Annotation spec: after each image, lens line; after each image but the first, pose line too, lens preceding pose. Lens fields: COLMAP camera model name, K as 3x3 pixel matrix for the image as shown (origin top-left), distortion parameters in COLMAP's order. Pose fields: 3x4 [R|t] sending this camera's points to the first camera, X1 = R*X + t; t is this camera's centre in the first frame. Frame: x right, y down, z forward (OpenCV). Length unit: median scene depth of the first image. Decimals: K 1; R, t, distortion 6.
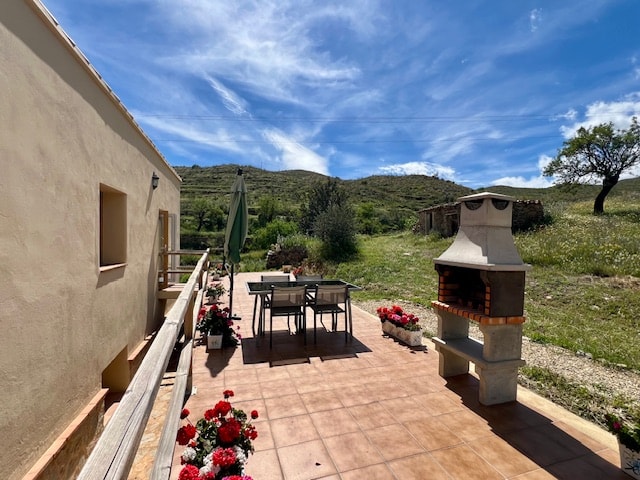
lens RADIAL K [[295.3, 0, 321.1], [0, 295.3, 237.6], [0, 0, 1]] dist [-0.000458, -0.000004]
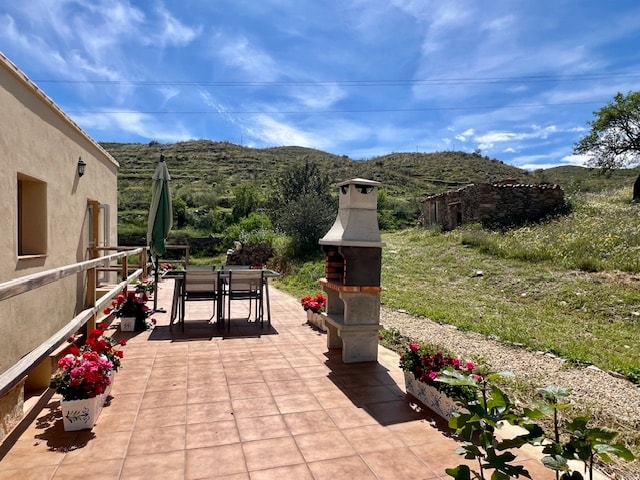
lens RADIAL K [[402.7, 0, 320.0], [0, 402.7, 240.0], [0, 0, 1]] dist [-0.001692, 0.000686]
pose [[0.999863, -0.006836, -0.015066, 0.153497], [0.006892, 0.999969, 0.003713, 0.025383], [0.015040, -0.003816, 0.999880, -0.182608]]
